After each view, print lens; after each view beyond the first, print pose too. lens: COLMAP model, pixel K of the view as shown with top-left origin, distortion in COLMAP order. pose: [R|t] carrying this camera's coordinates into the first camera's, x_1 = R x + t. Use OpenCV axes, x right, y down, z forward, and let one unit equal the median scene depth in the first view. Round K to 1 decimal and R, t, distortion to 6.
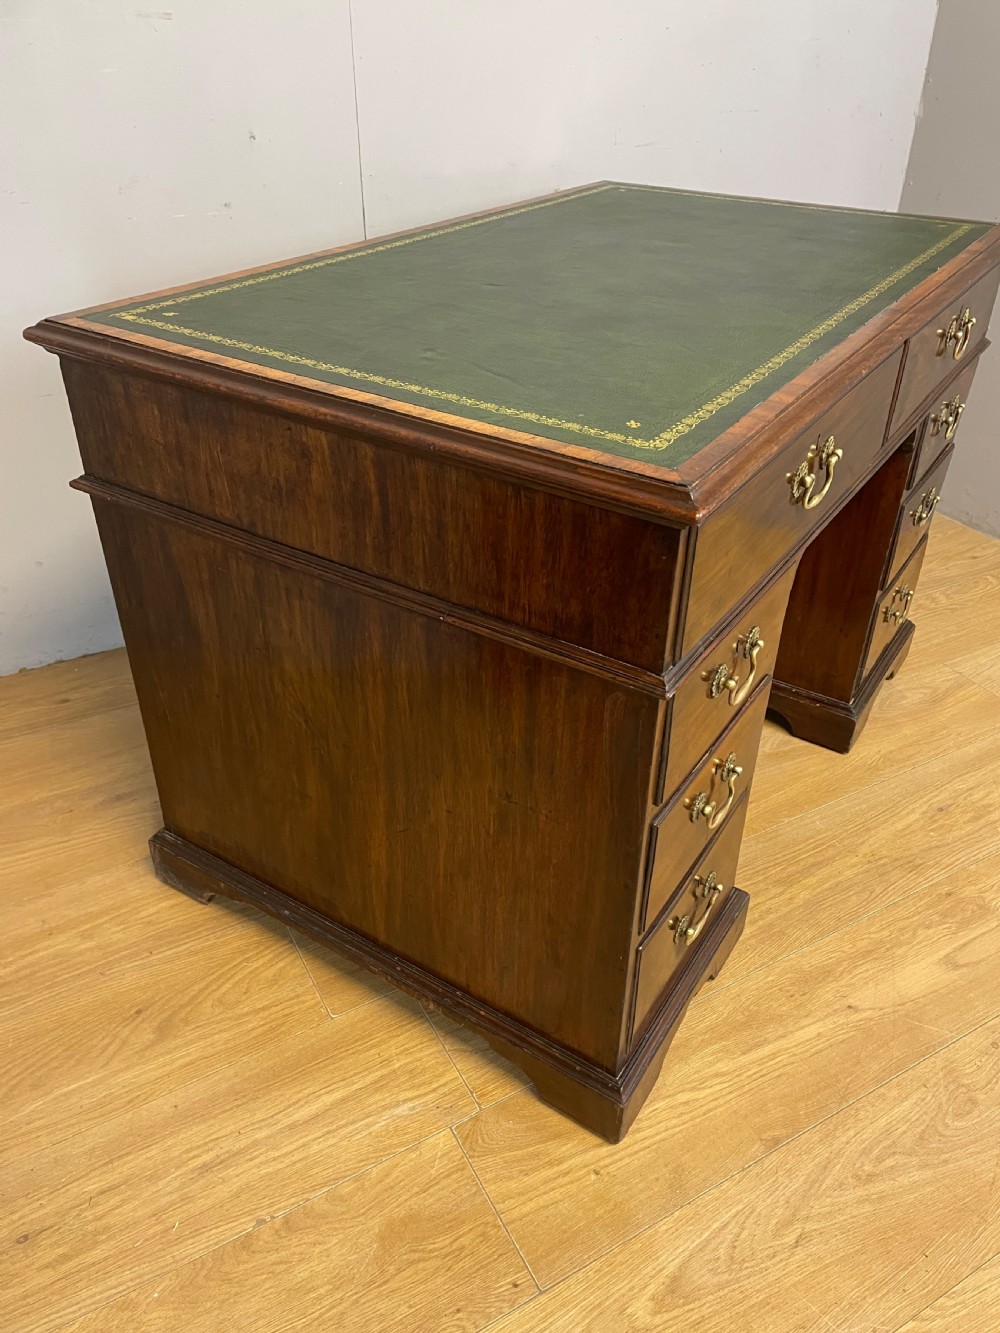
lens RADIAL K [[1015.9, 0, 502.8], [0, 1015.9, 685.6], [0, 0, 1]] dist [0.071839, -0.085721]
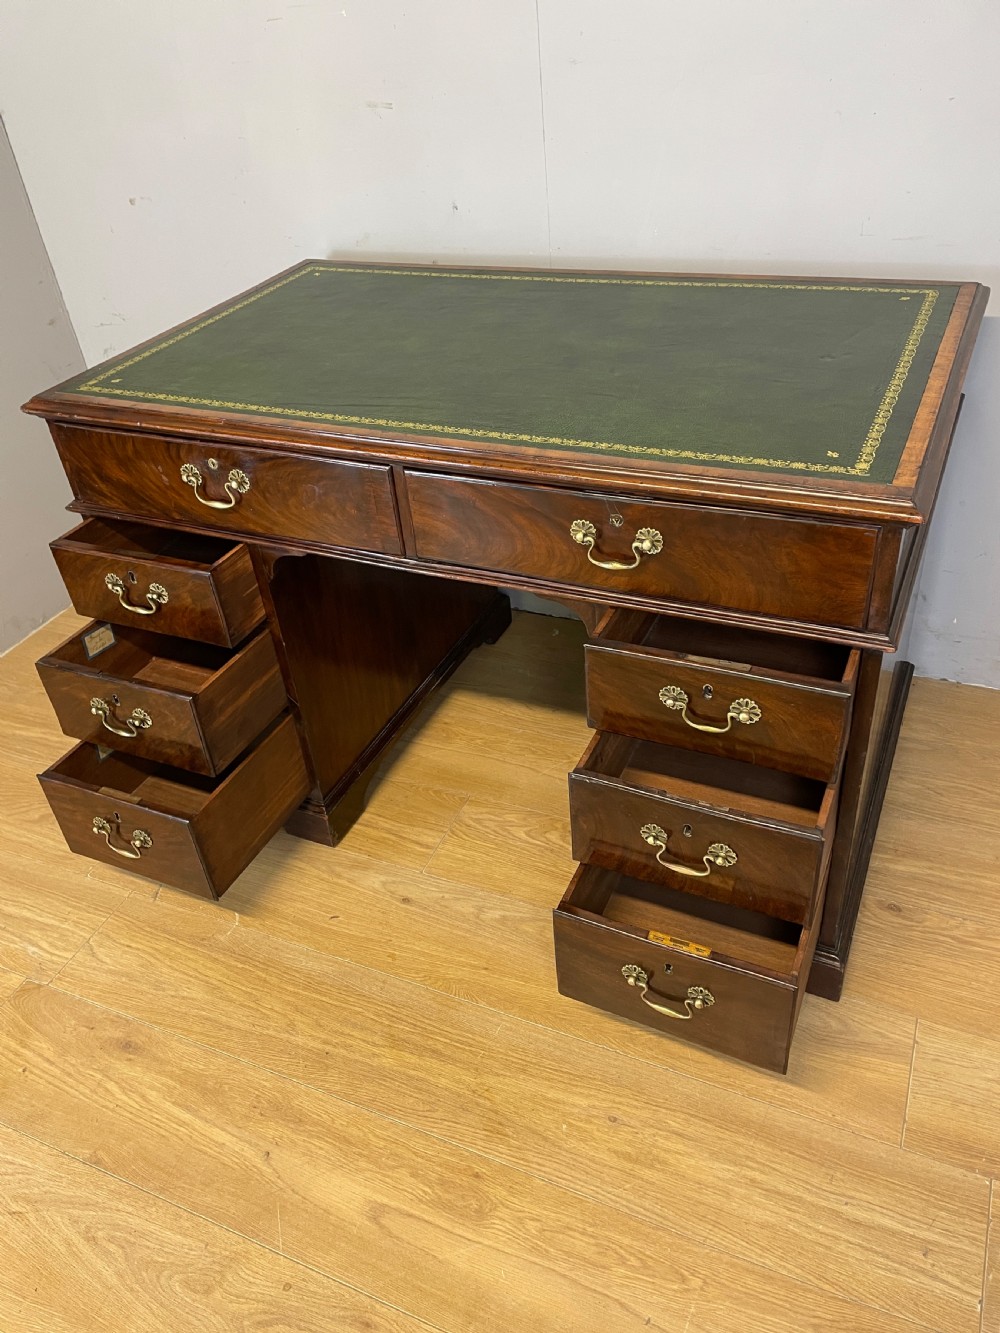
lens RADIAL K [[1015.9, 0, 480.9], [0, 1015.9, 682.3], [0, 0, 1]] dist [0.071839, -0.085721]
pose [[0.579168, 0.428601, -0.693445, 0.972136], [-0.370359, 0.896121, 0.244544, -0.438124], [0.726222, 0.115191, 0.677741, 0.405923]]
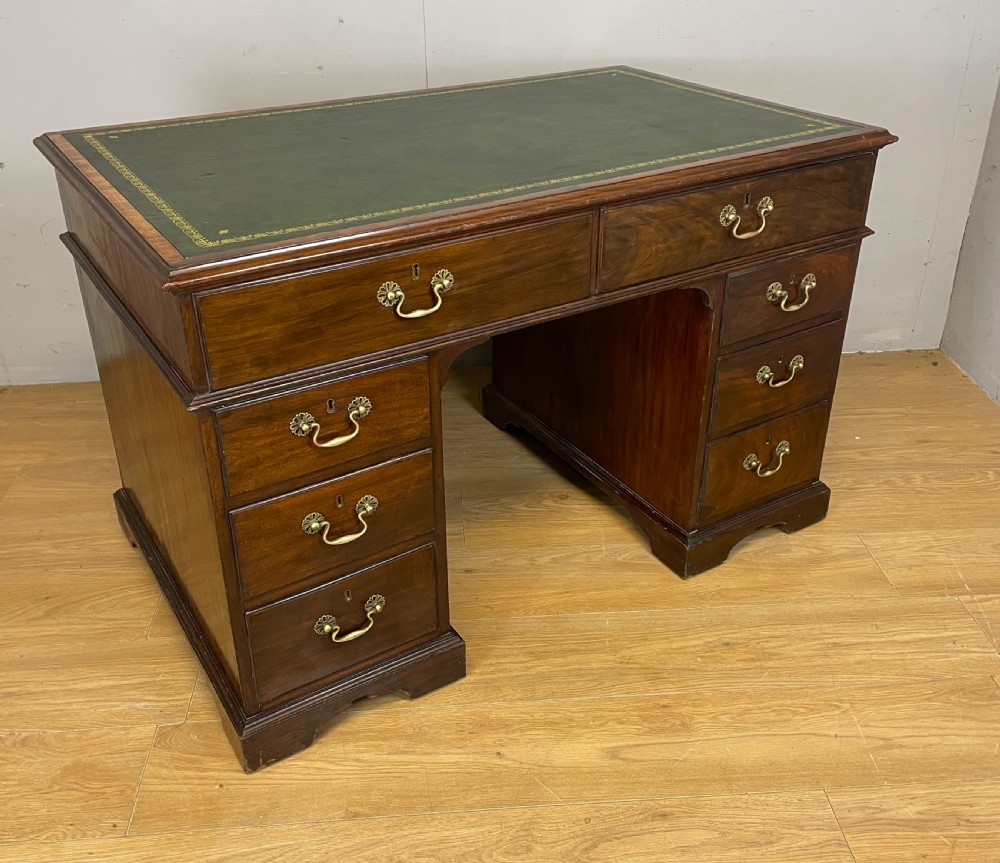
lens RADIAL K [[1018.1, 0, 493.9], [0, 1018.1, 413.8], [0, 0, 1]] dist [0.050277, 0.000000]
pose [[0.900943, 0.191614, -0.389341, 0.716203], [-0.228233, 0.972343, -0.049597, -0.006405], [0.369069, 0.133544, 0.919757, -0.134113]]
